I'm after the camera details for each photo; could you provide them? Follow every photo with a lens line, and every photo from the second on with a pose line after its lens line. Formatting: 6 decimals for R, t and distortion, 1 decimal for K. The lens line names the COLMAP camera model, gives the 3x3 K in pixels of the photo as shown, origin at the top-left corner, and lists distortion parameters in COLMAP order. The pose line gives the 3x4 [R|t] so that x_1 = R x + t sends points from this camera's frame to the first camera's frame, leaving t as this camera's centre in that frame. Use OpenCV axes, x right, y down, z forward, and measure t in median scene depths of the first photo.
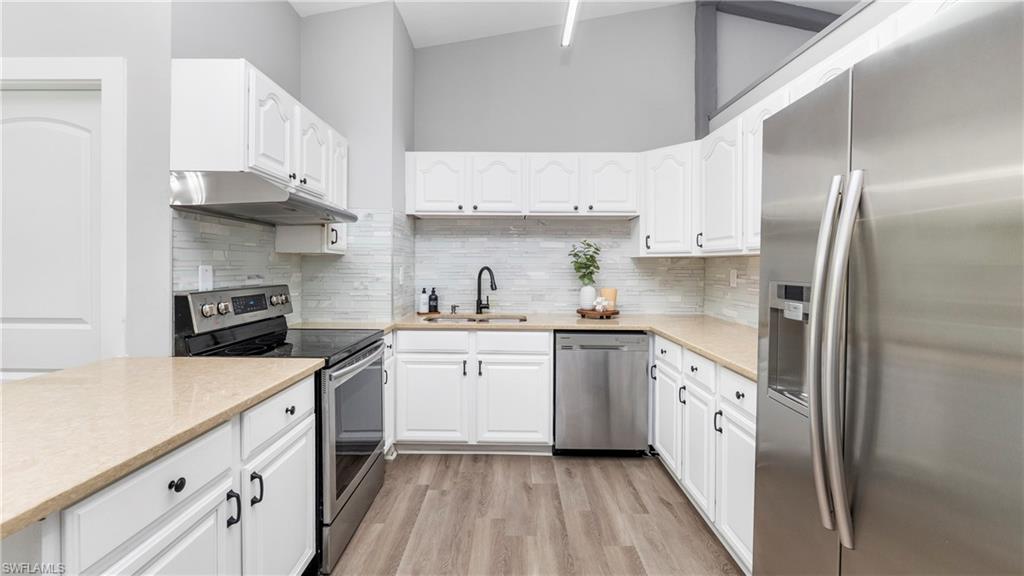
lens RADIAL K [[423.0, 0, 506.3], [0, 423.0, 264.6], [0, 0, 1]] dist [-0.001512, -0.000043]
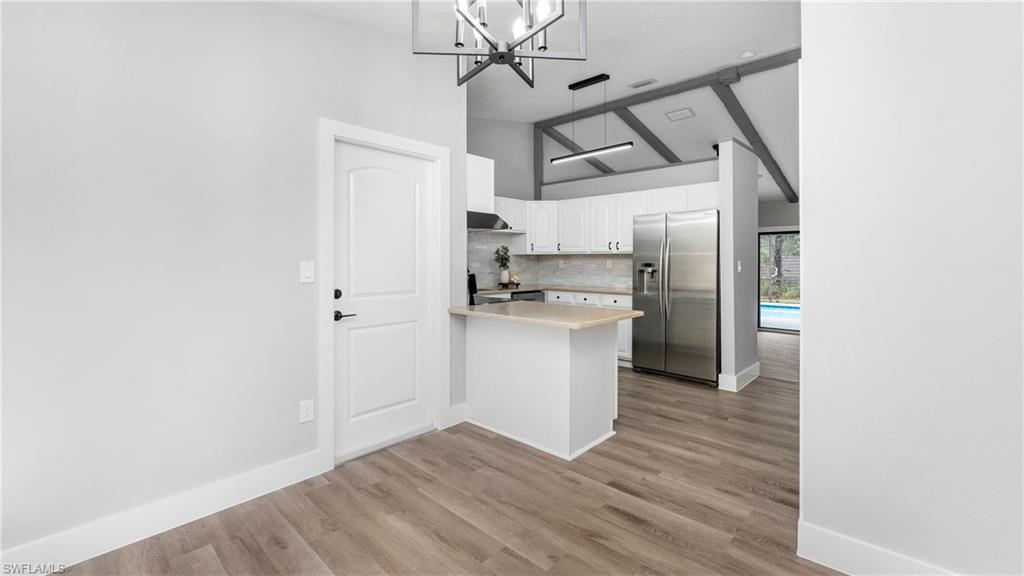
lens RADIAL K [[428.3, 0, 509.4], [0, 428.3, 256.3], [0, 0, 1]] dist [-0.001507, -0.000264]
pose [[0.676356, 0.000246, 0.736575, -1.312881], [0.004722, 0.999978, -0.004670, 0.000152], [-0.736560, 0.006637, 0.676340, -0.300469]]
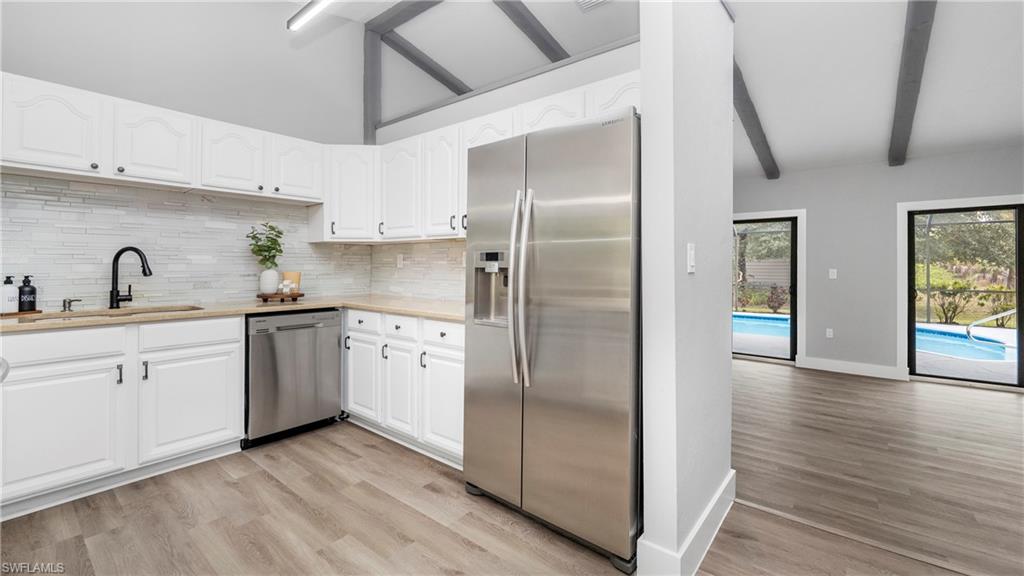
lens RADIAL K [[428.3, 0, 509.4], [0, 428.3, 256.3], [0, 0, 1]] dist [-0.001507, -0.000264]
pose [[0.624391, 0.011625, 0.781026, -0.263593], [0.000426, 0.999884, -0.015223, 0.039900], [-0.781112, 0.009838, 0.624313, -0.049267]]
